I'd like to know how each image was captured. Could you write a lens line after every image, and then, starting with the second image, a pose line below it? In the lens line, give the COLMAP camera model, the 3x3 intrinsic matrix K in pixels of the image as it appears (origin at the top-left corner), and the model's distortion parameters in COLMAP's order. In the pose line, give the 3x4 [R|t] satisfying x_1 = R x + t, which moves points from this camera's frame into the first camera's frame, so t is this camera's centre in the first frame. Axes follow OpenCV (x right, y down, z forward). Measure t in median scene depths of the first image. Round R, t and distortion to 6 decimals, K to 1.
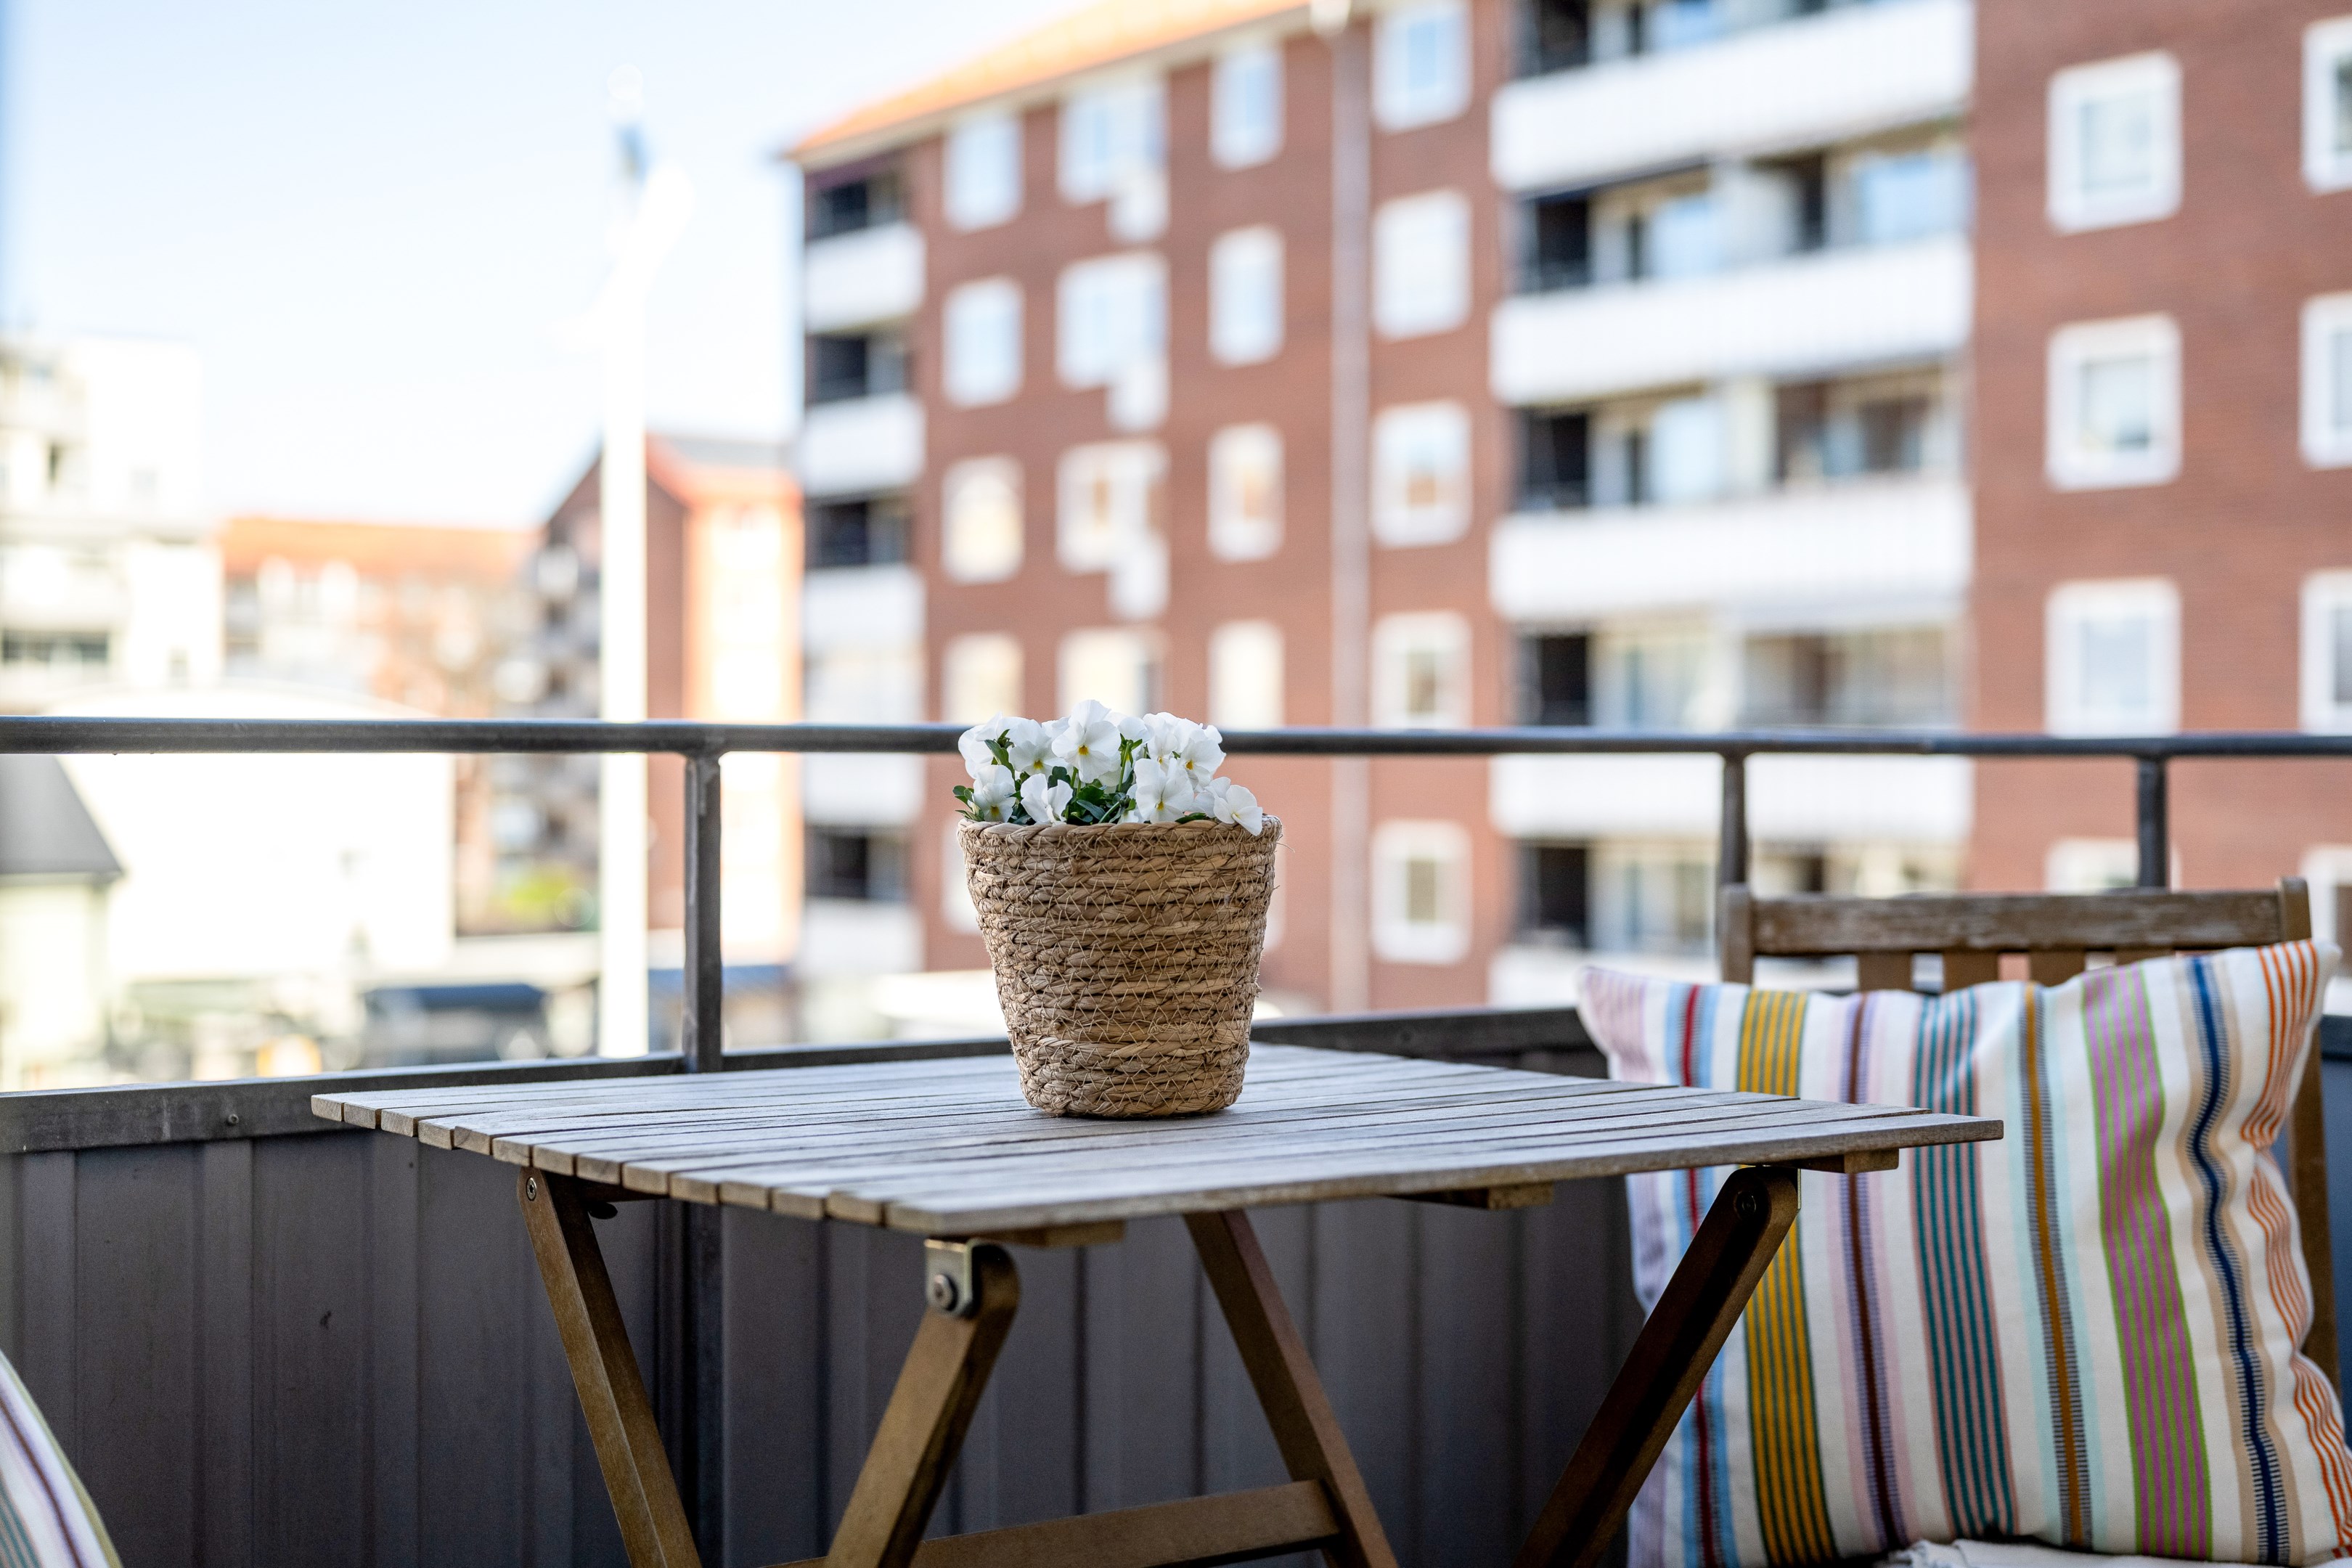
lens RADIAL K [[3399.4, 0, 1176.0], [0, 3399.4, 784.0], [0, 0, 1]] dist [-0.009136, 0.013159]
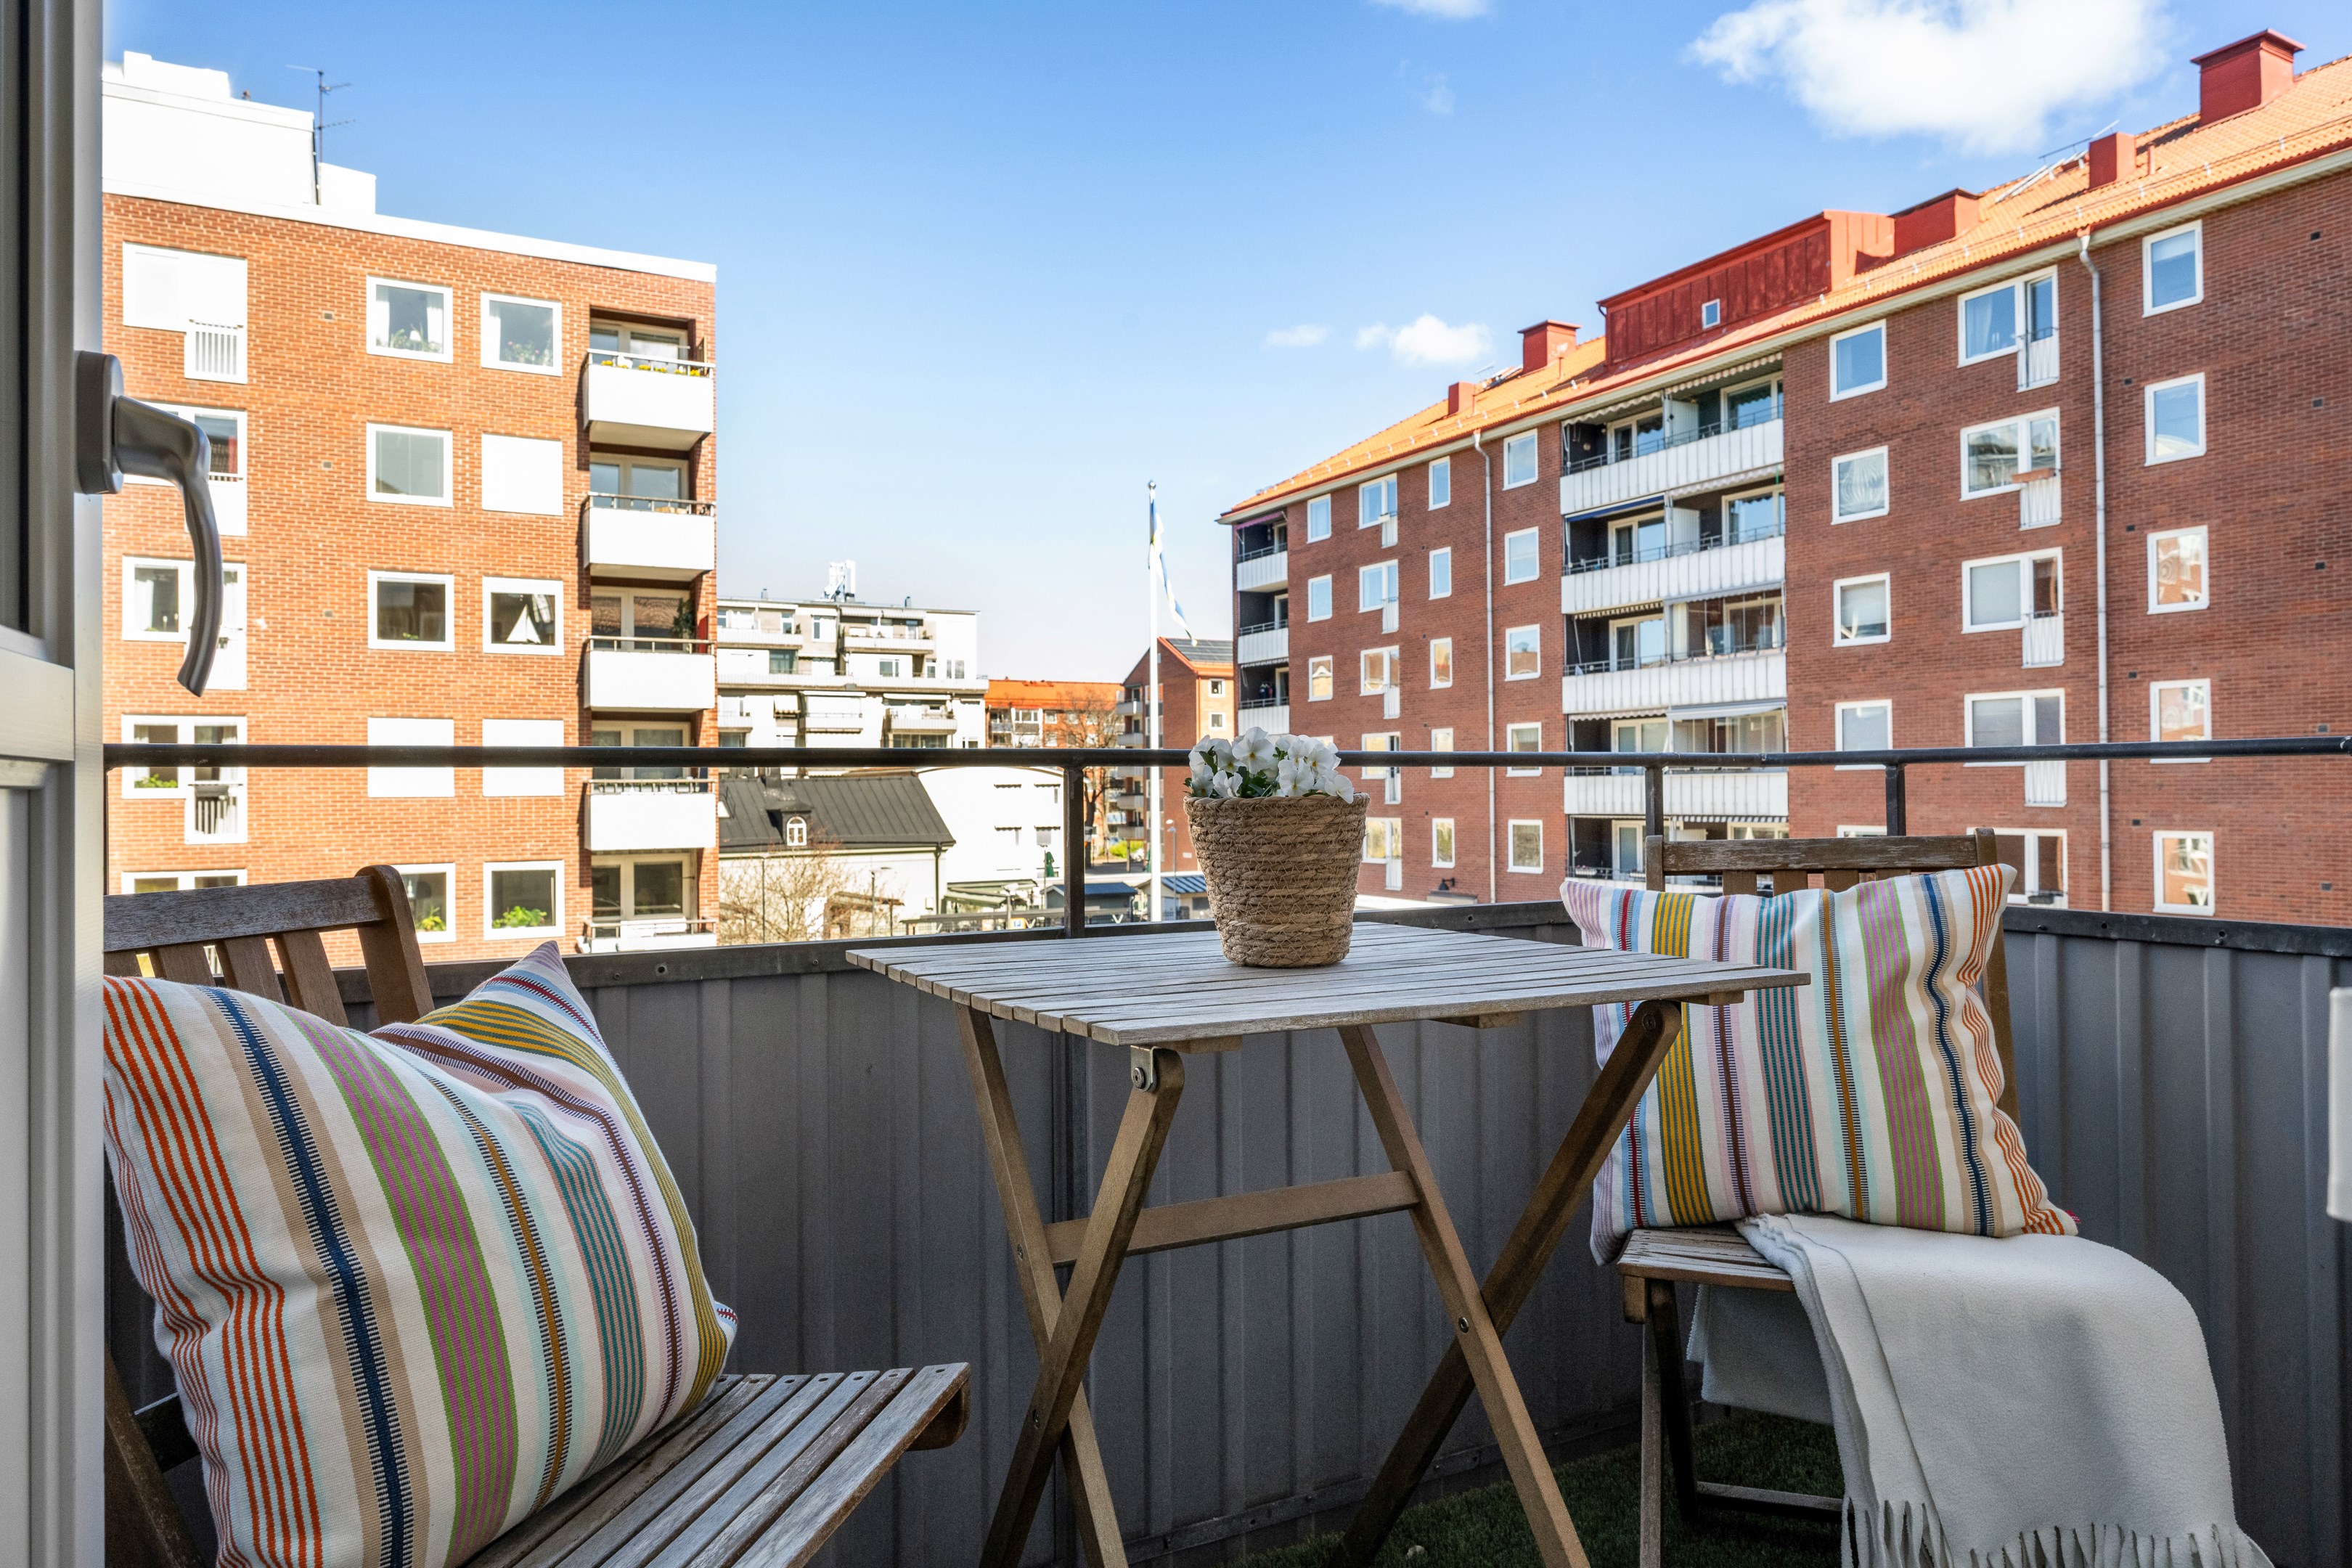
lens RADIAL K [[1522.0, 0, 1176.0], [0, 1522.0, 784.0], [0, 0, 1]] dist [-0.002056, 0.000599]
pose [[0.987898, -0.010881, -0.154723, 0.045341], [0.009303, 0.999897, -0.010920, 0.010530], [0.154825, 0.009348, 0.987898, 0.185217]]
